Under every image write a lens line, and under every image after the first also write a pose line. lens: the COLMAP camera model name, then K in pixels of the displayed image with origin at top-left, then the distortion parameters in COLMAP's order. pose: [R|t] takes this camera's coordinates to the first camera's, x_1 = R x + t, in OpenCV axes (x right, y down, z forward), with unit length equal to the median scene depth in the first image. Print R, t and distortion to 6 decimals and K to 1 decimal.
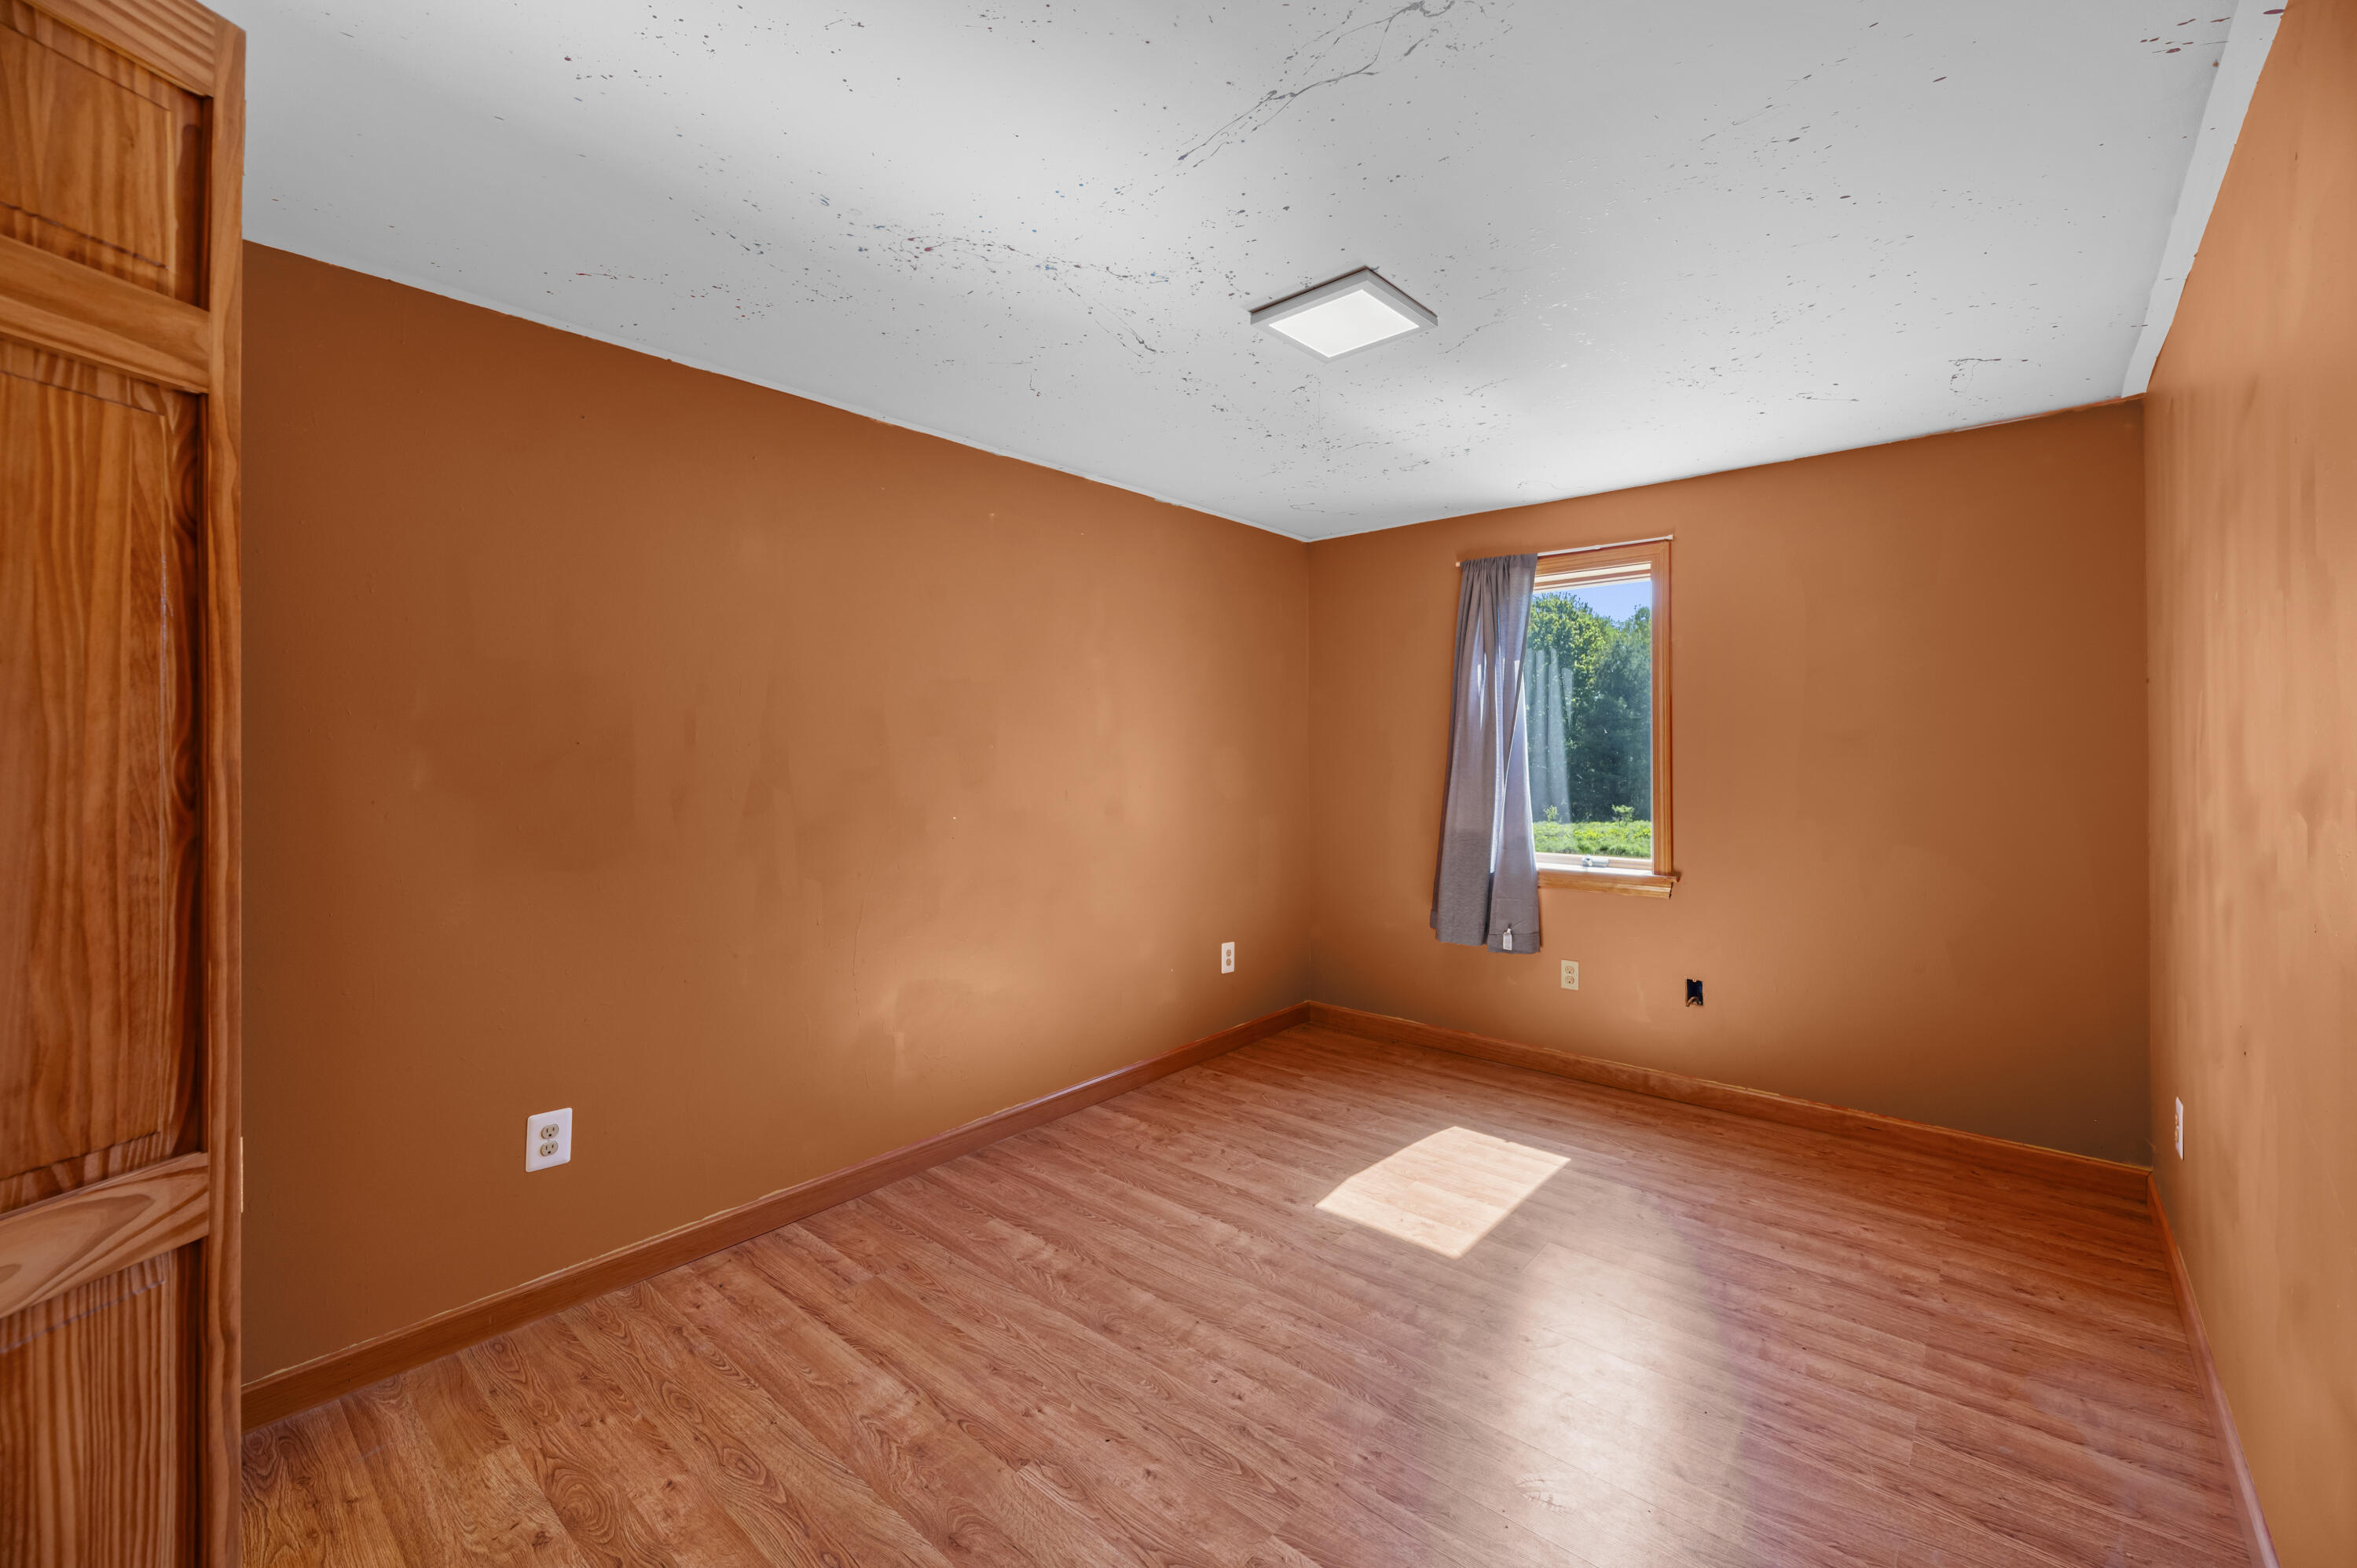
lens RADIAL K [[956.0, 0, 1189.7], [0, 956.0, 744.5], [0, 0, 1]] dist [0.002007, 0.000064]
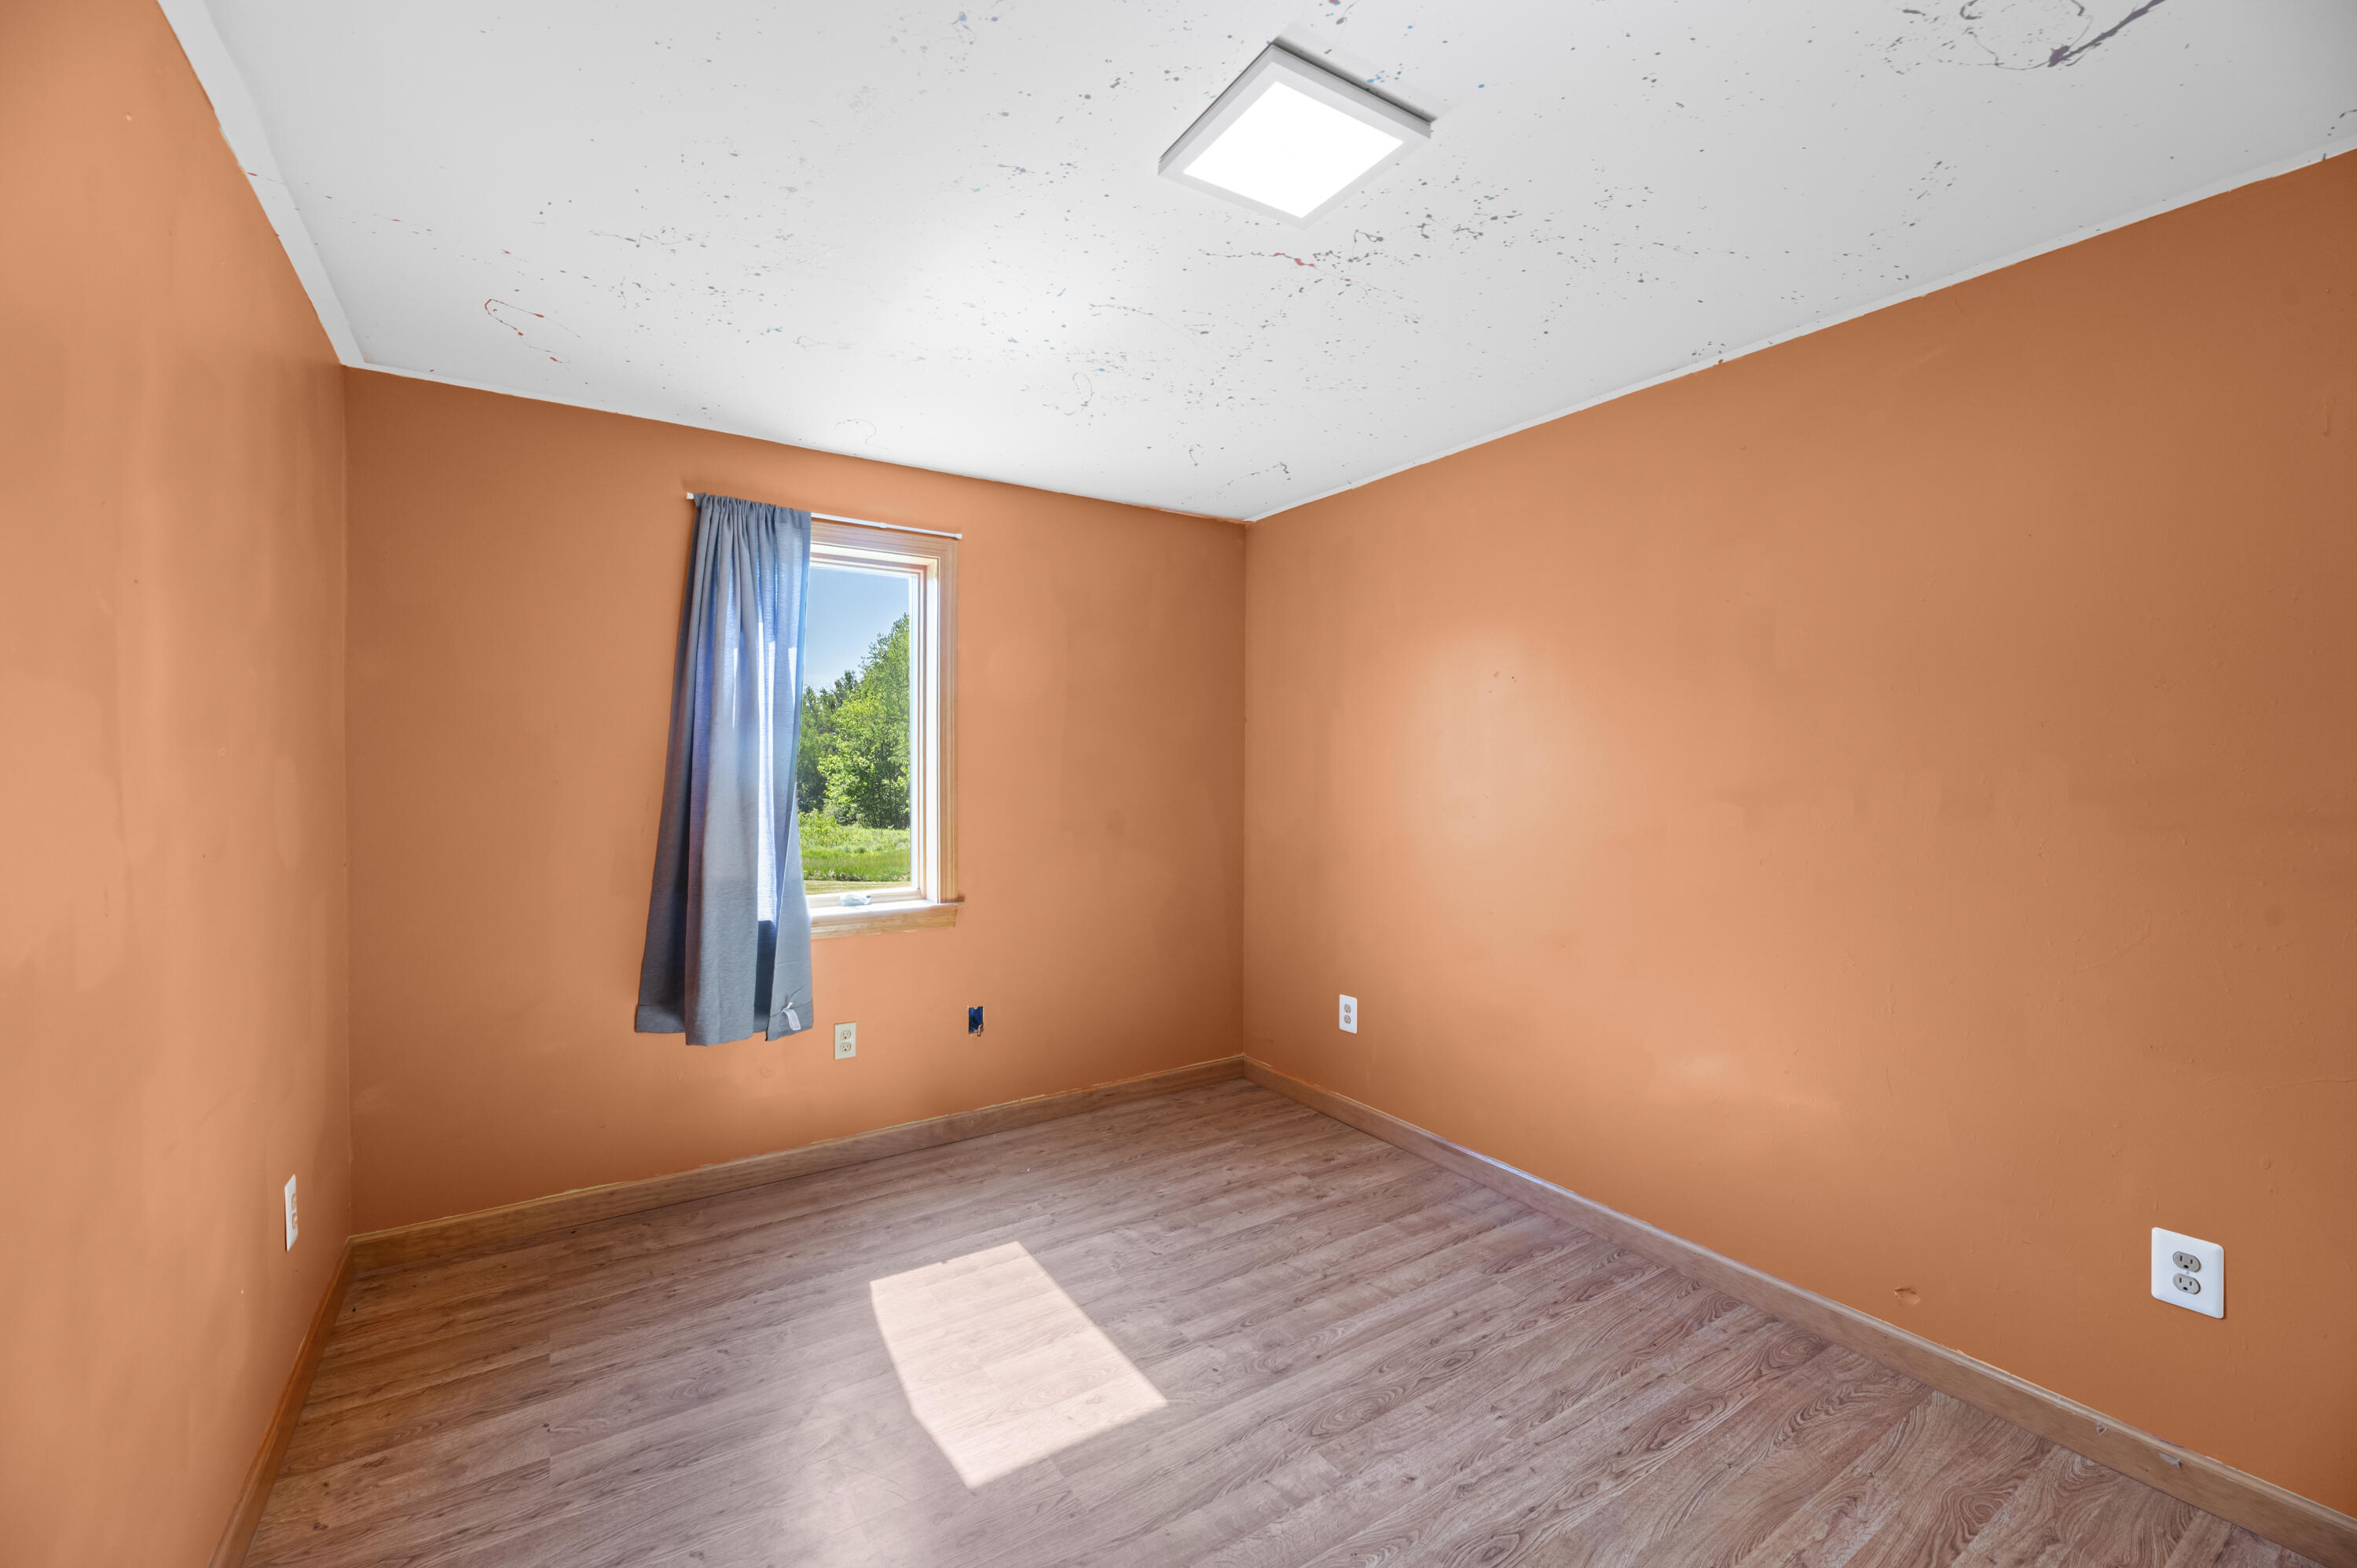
lens RADIAL K [[956.2, 0, 1165.0], [0, 956.2, 781.0], [0, 0, 1]] dist [0.001067, -0.000047]
pose [[0.282408, -0.011697, 0.959223, -0.487526], [-0.007746, 0.999865, 0.014473, 0.006307], [-0.959263, -0.011517, 0.282279, 0.803320]]
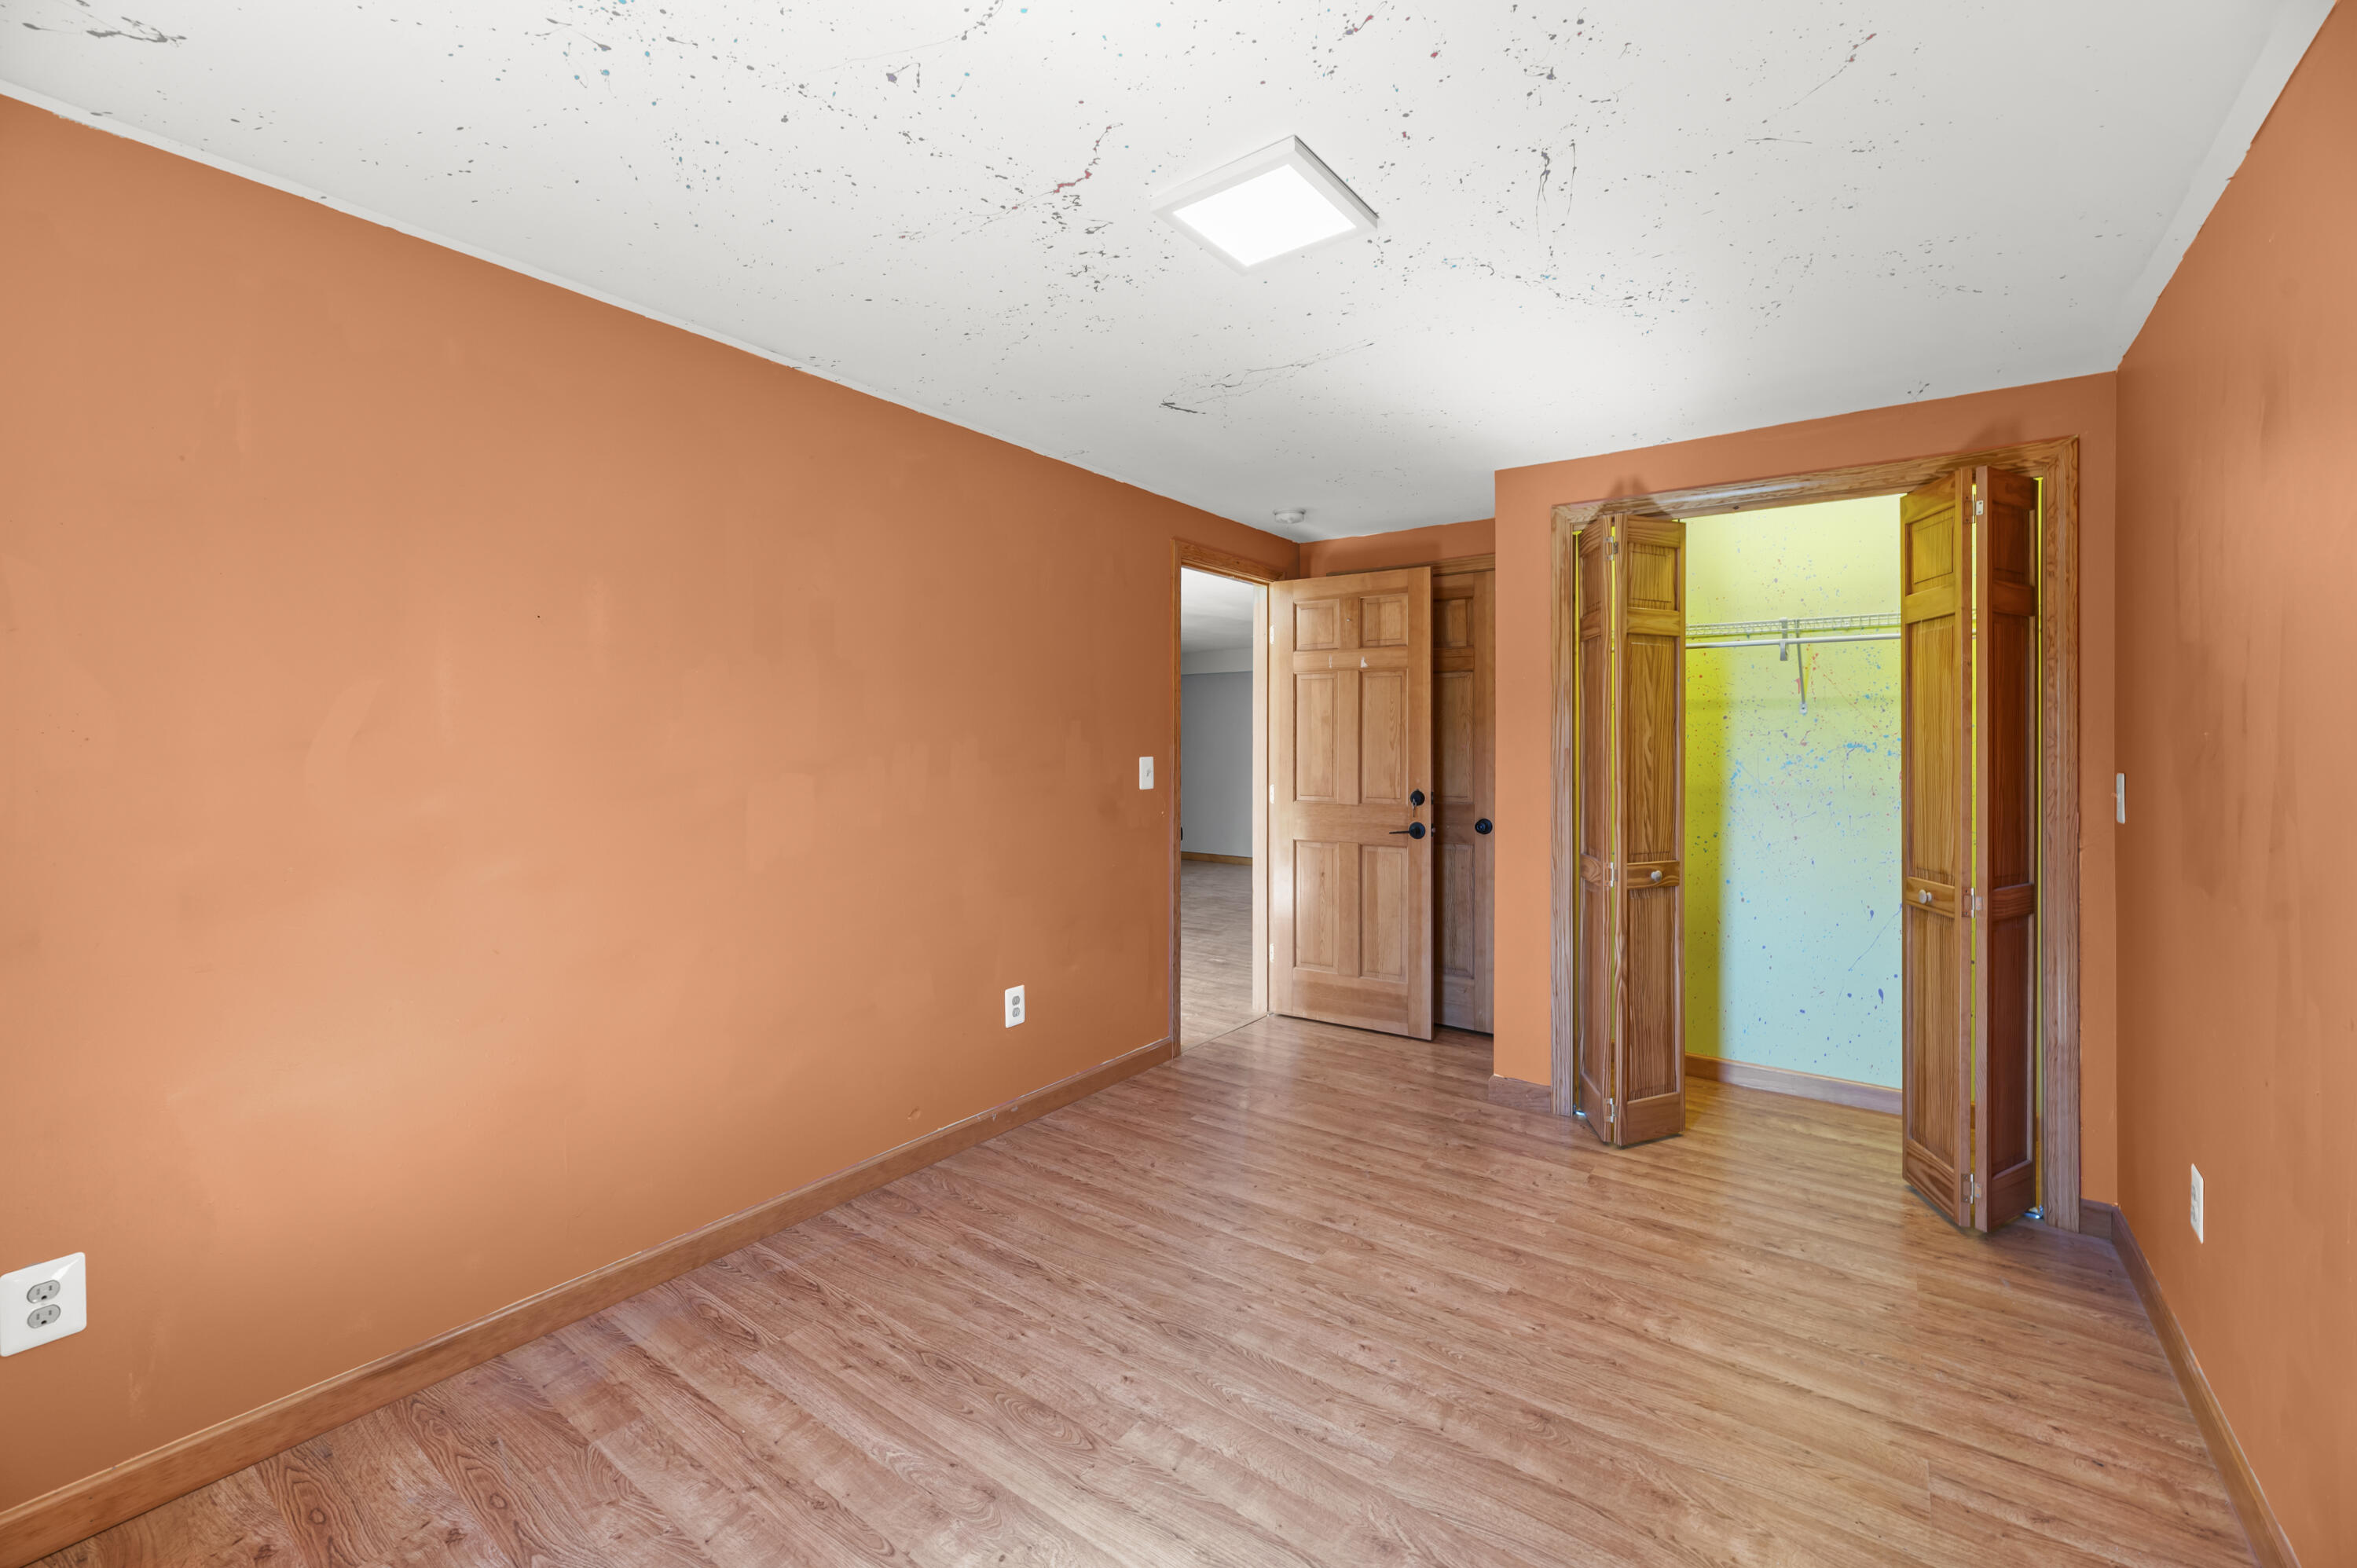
lens RADIAL K [[971.3, 0, 1183.4], [0, 971.3, 741.9], [0, 0, 1]] dist [-0.003885, 0.000152]
pose [[-0.996410, 0.000330, -0.084654, 0.274695], [0.000484, 0.999998, -0.001799, 0.005295], [0.084653, -0.001834, -0.996409, 1.646748]]
